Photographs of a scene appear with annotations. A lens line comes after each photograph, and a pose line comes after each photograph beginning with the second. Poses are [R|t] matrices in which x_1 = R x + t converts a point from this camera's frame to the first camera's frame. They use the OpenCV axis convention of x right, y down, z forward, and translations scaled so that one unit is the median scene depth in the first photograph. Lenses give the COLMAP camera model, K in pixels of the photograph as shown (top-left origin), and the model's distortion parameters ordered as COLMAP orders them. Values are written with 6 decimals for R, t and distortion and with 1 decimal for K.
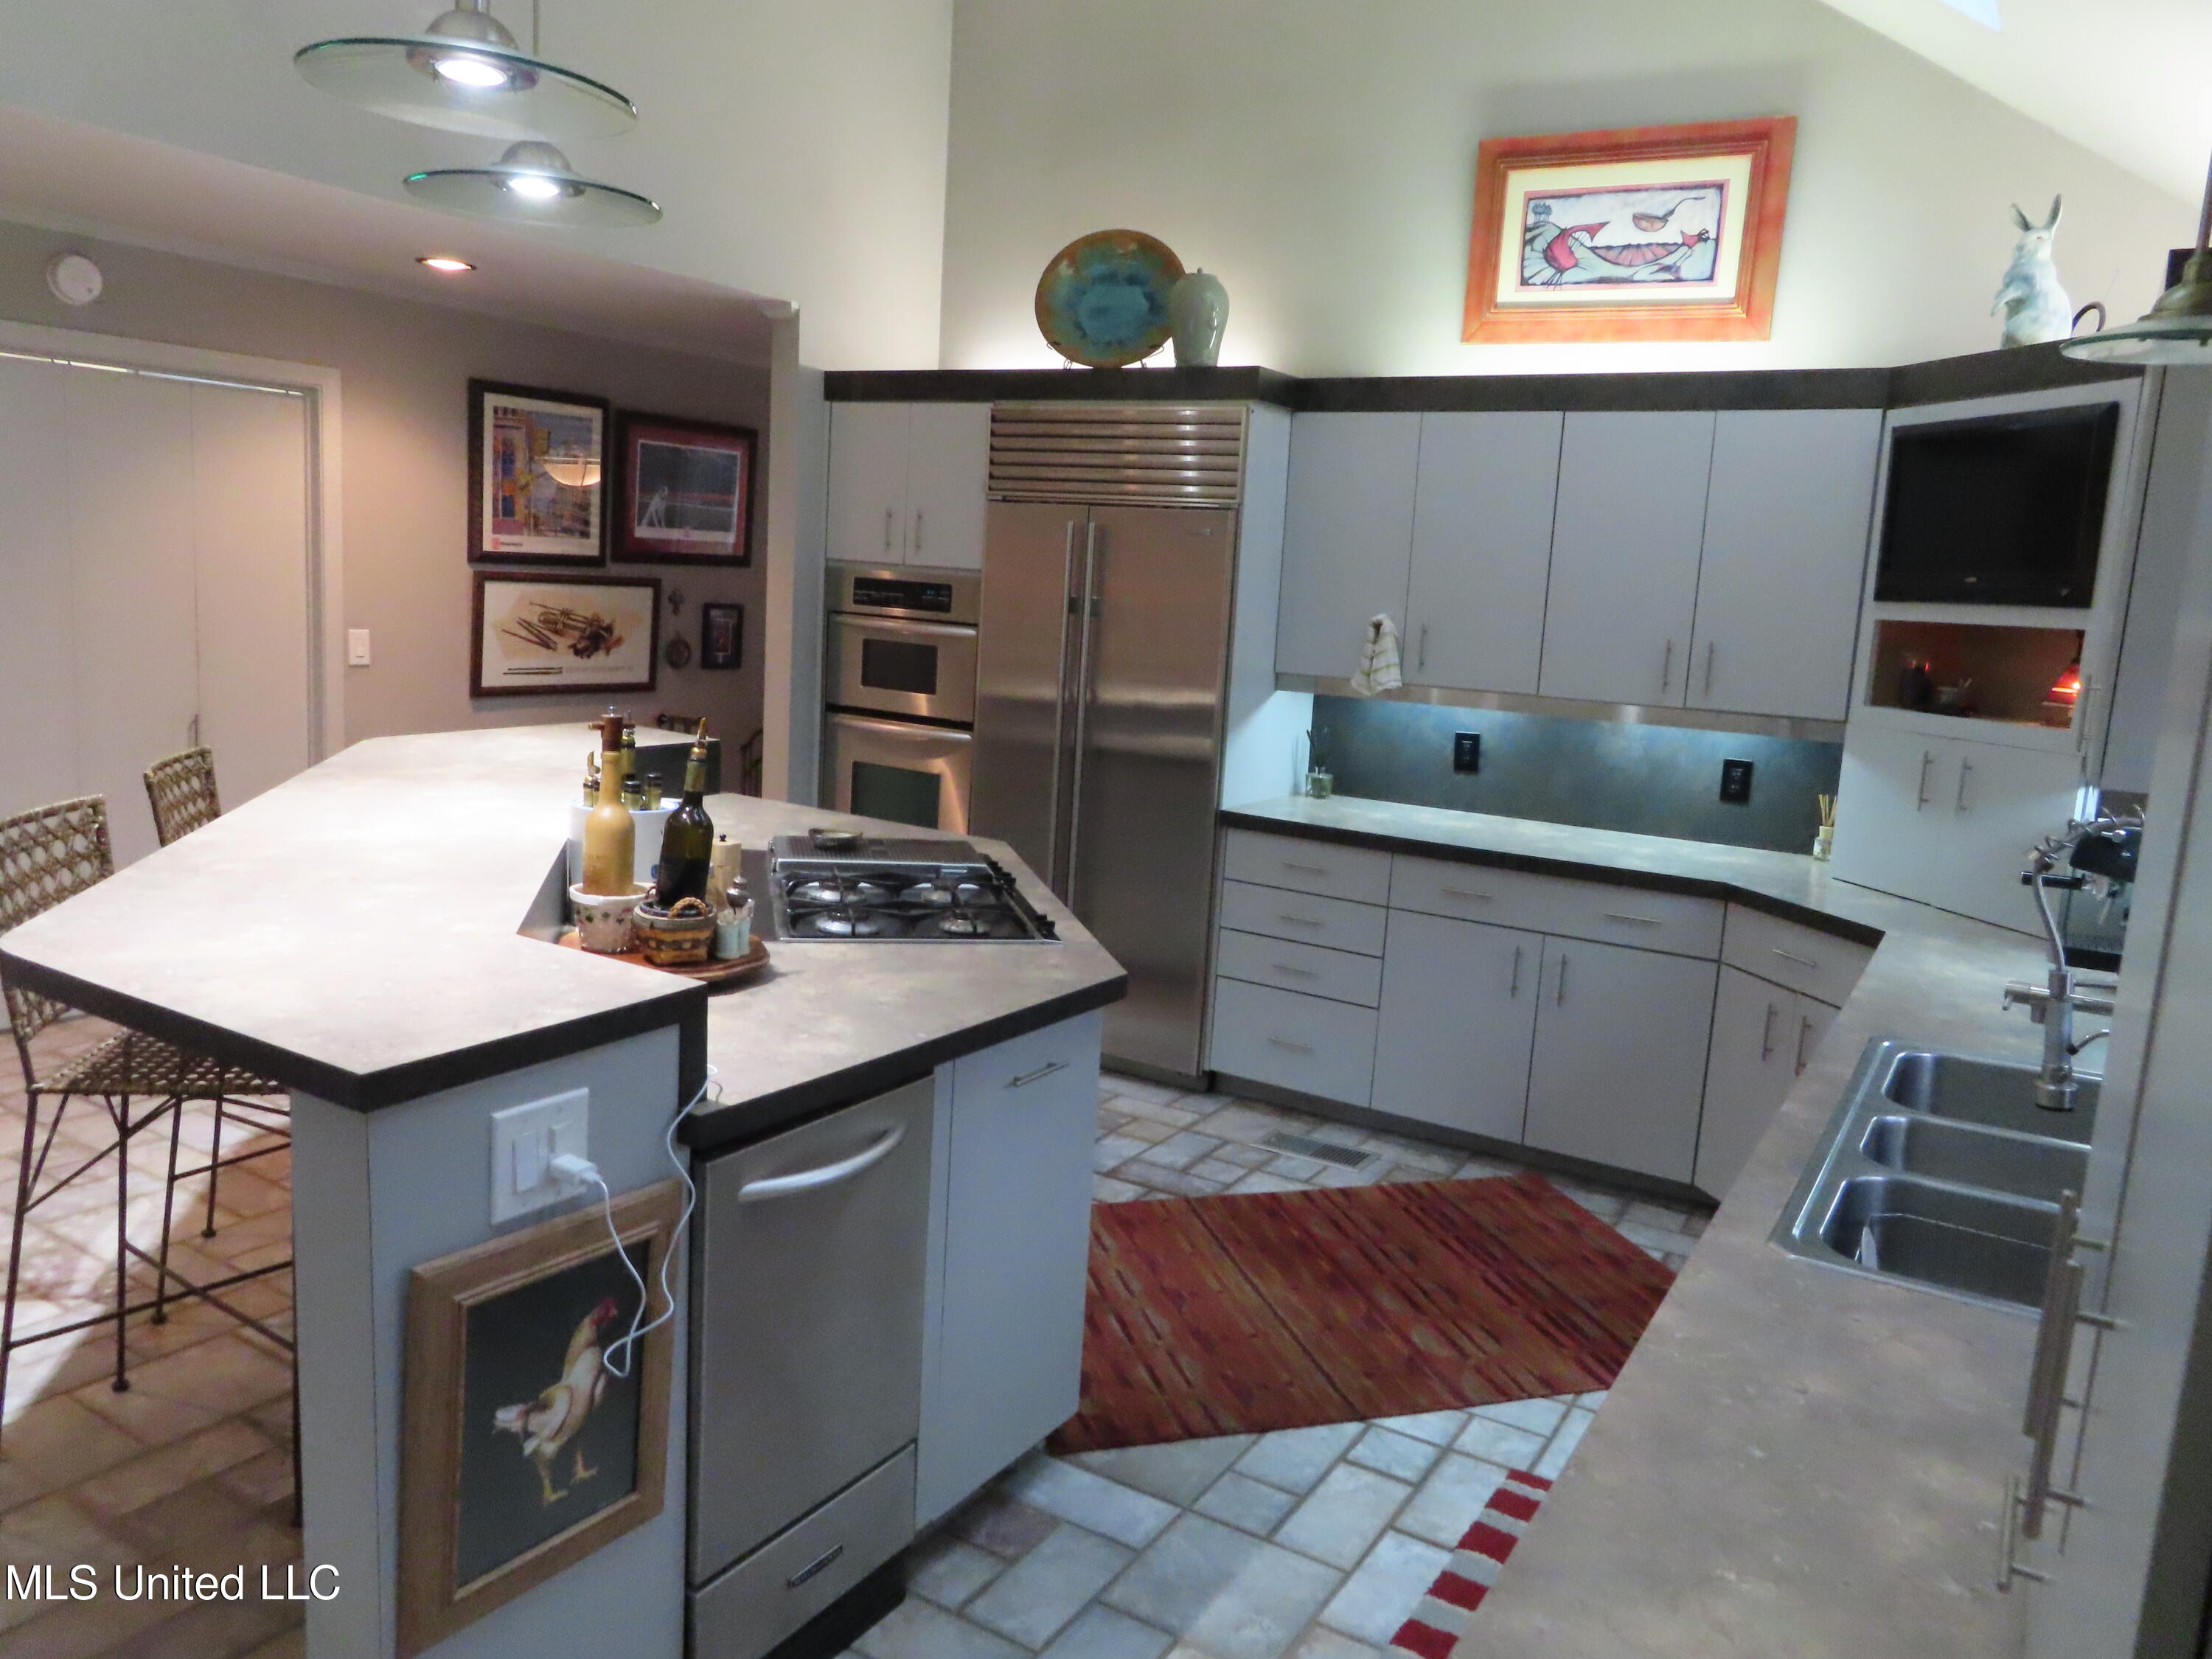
lens RADIAL K [[1589.2, 0, 1099.6], [0, 1589.2, 831.5], [0, 0, 1]] dist [0.002041, -0.004893]
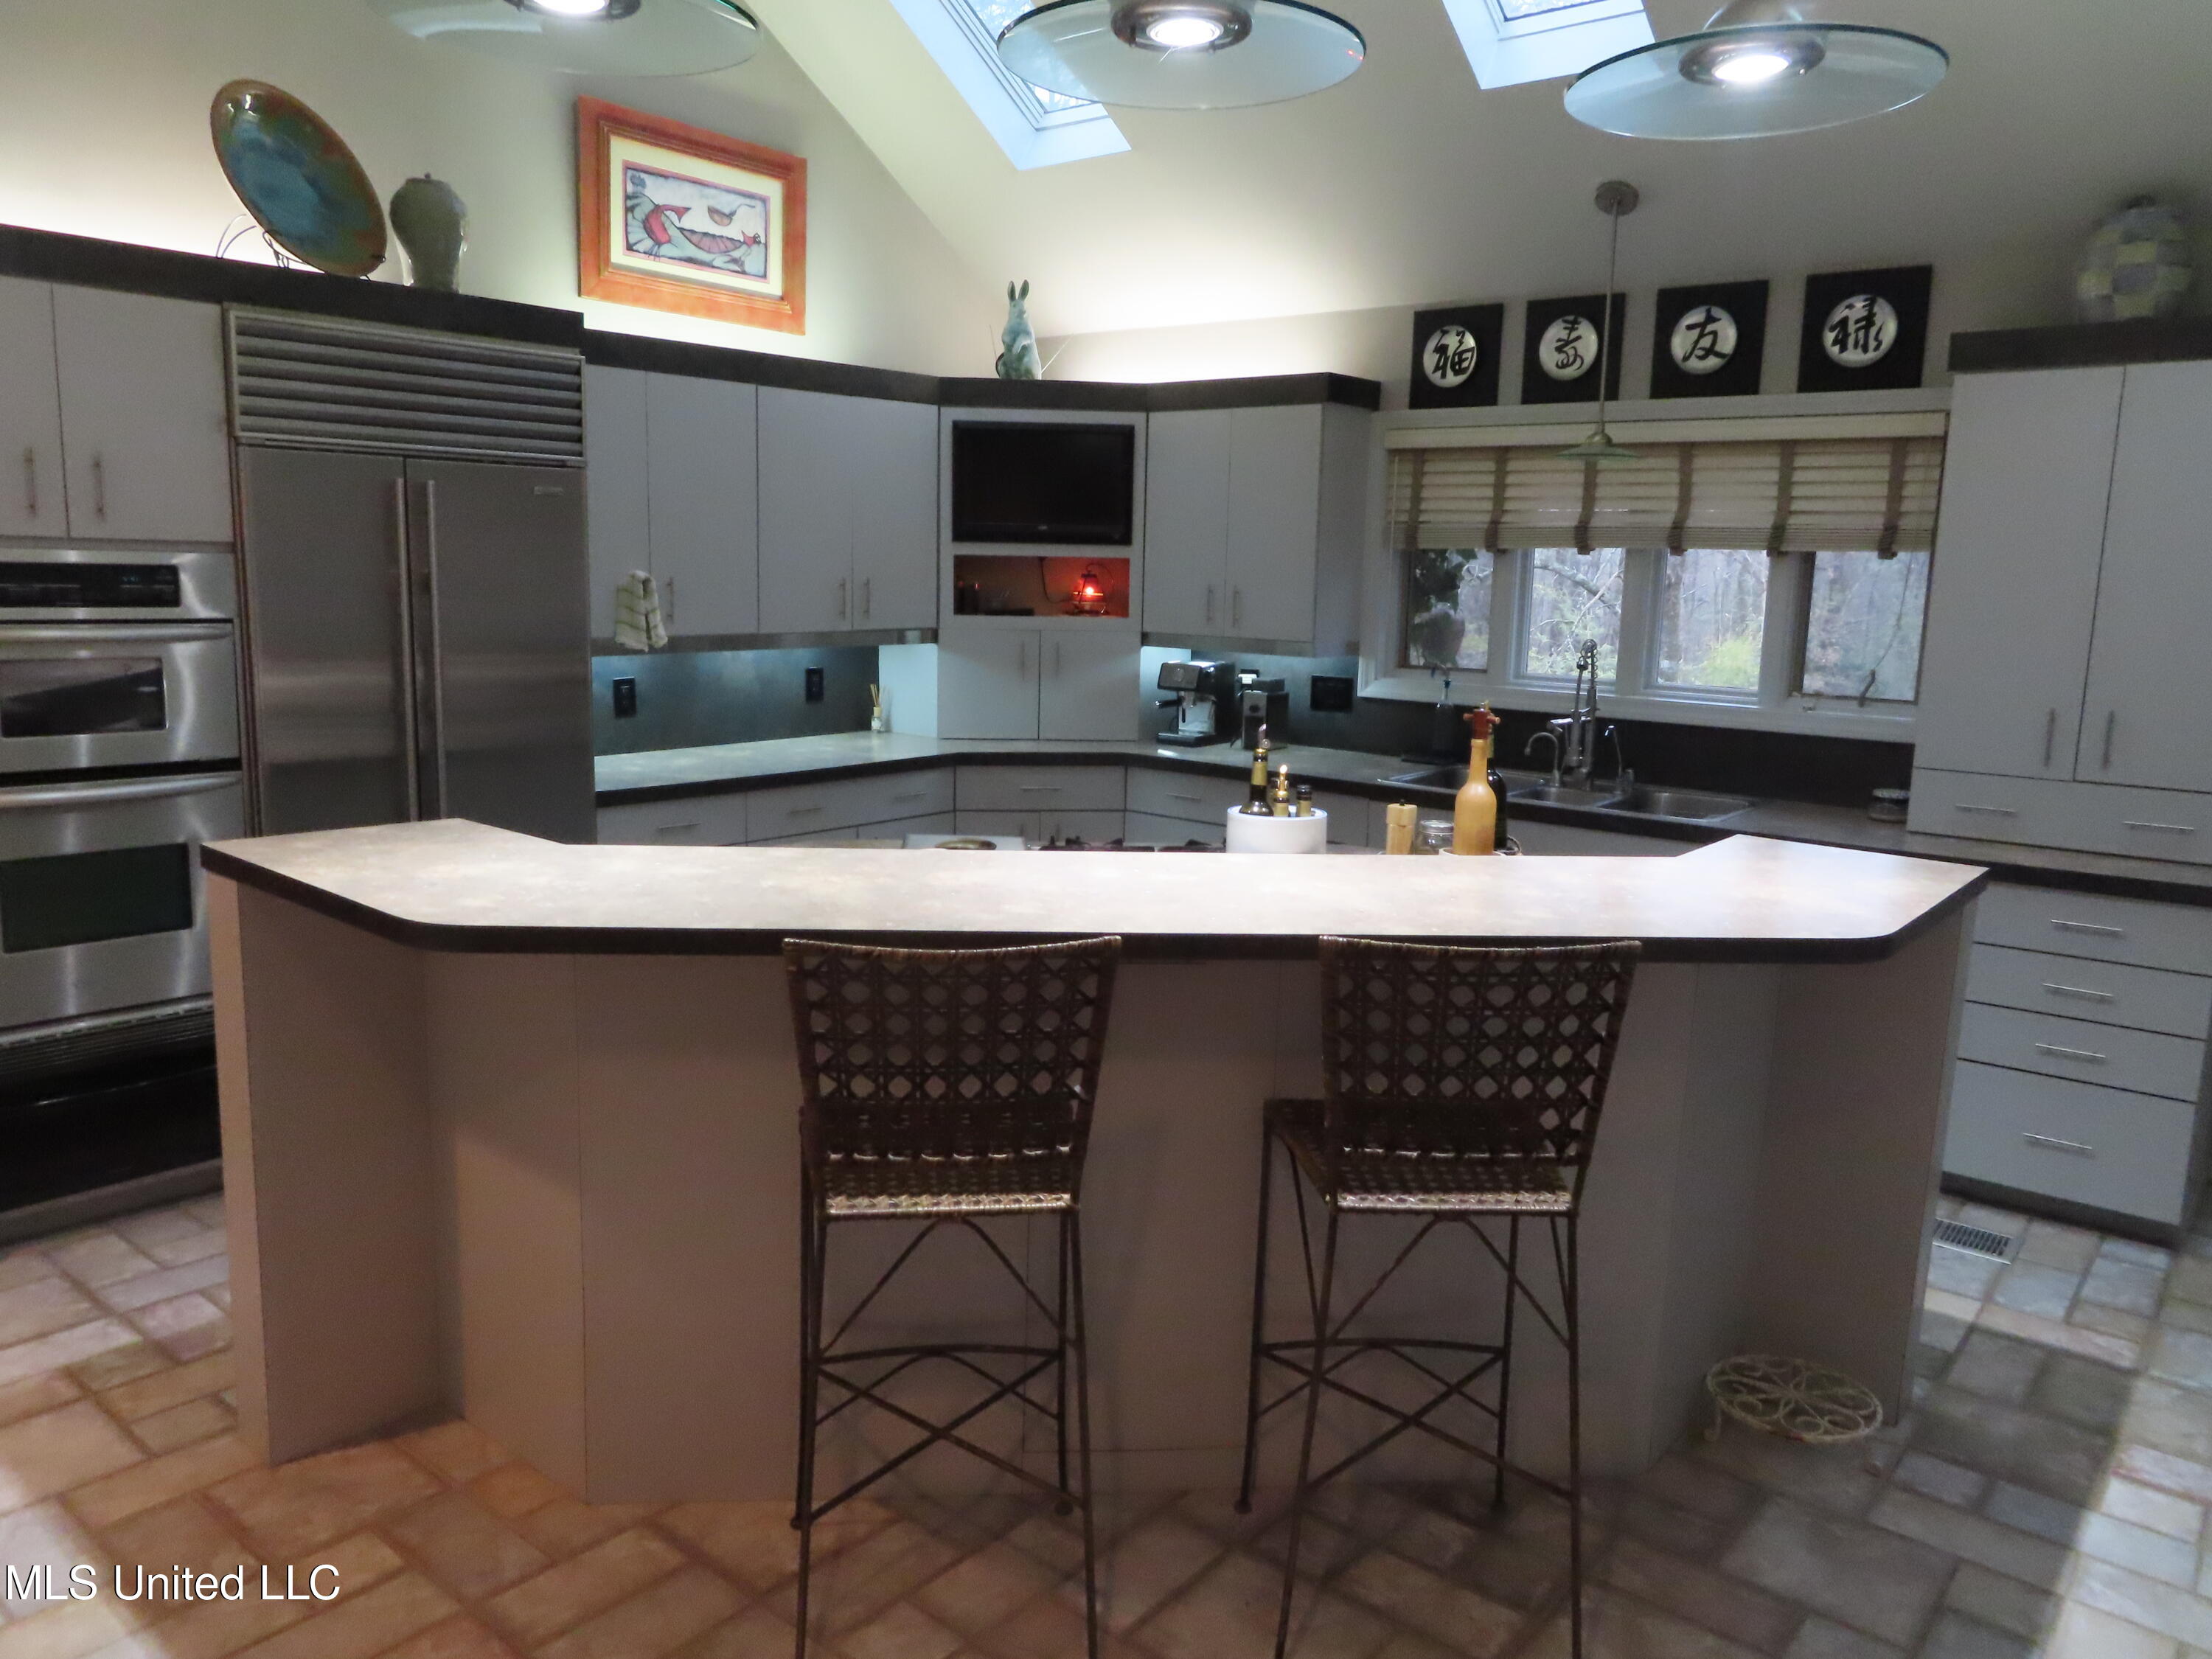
lens RADIAL K [[1589.2, 0, 1093.3], [0, 1589.2, 818.4], [0, 0, 1]] dist [0.002041, -0.004893]
pose [[0.146220, -0.215167, 0.965569, -0.827998], [0.142868, 0.970420, 0.194613, -0.145576], [-0.978881, 0.109493, 0.172636, 0.584473]]
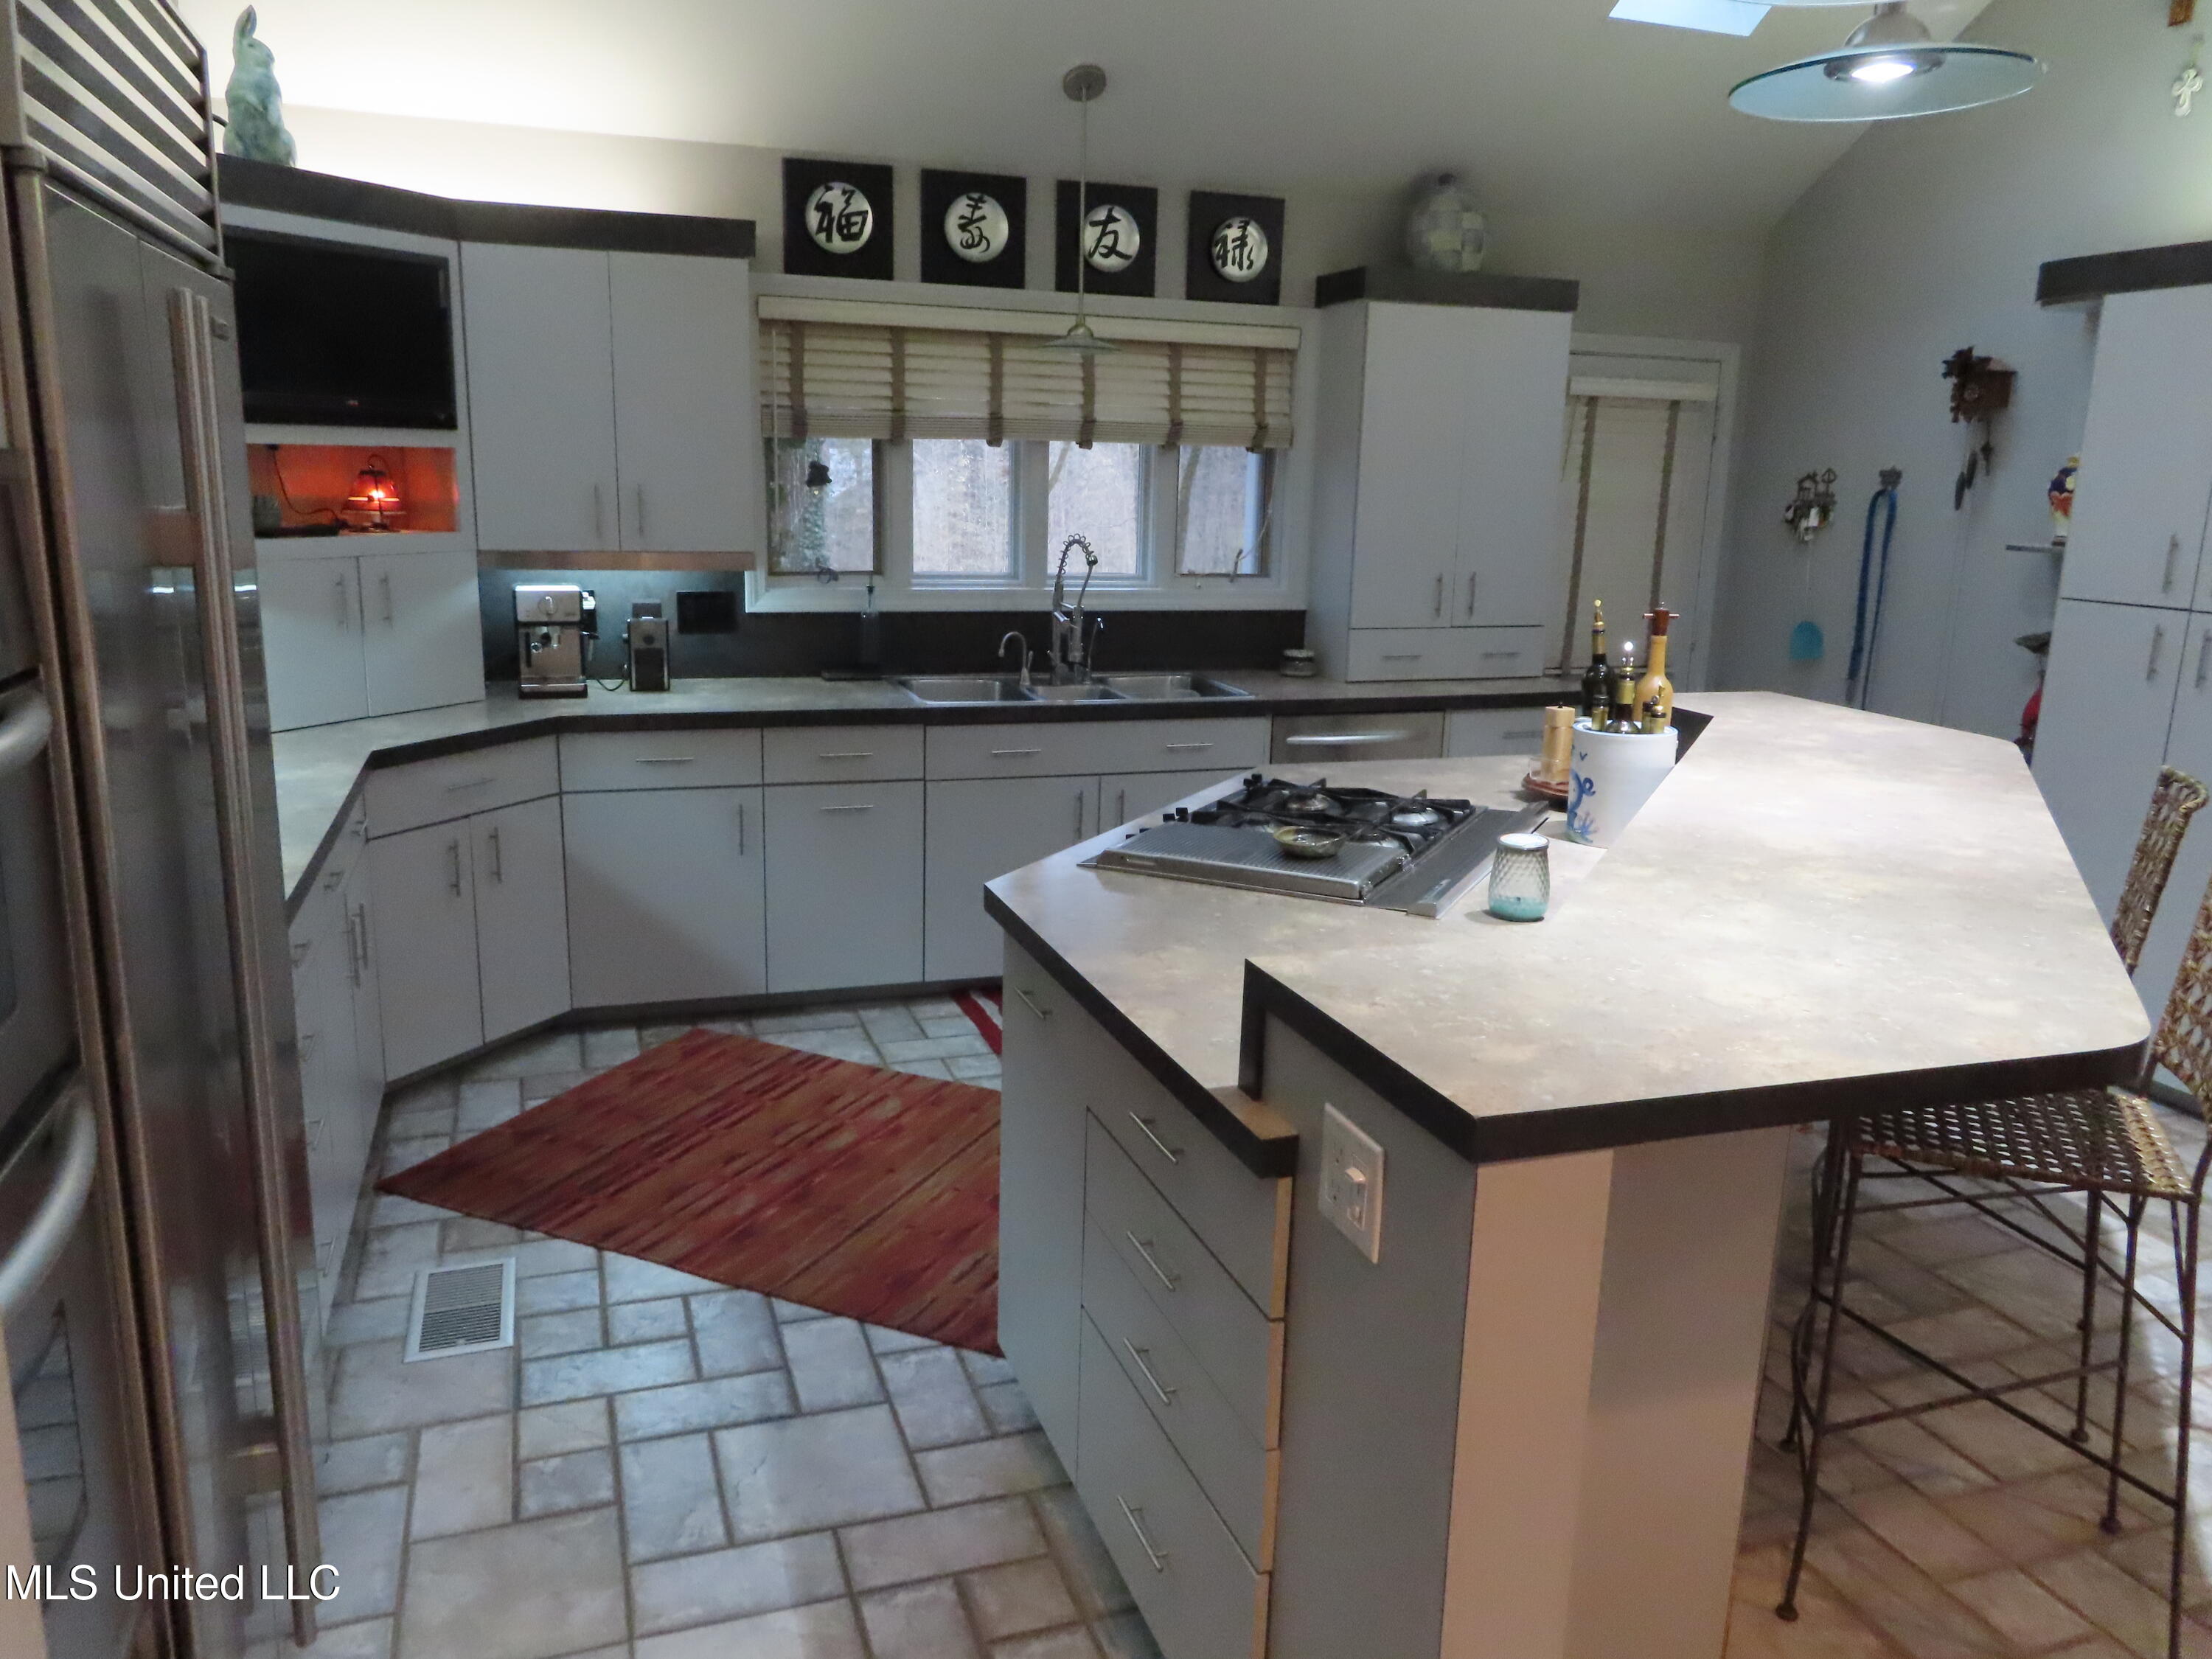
lens RADIAL K [[1589.2, 0, 1102.2], [0, 1589.2, 823.9], [0, 0, 1]] dist [0.002041, -0.004893]
pose [[-0.769690, -0.217745, 0.600137, -0.423423], [0.030344, 0.926498, 0.375073, -0.227754], [-0.637696, 0.306901, -0.706509, 1.235220]]
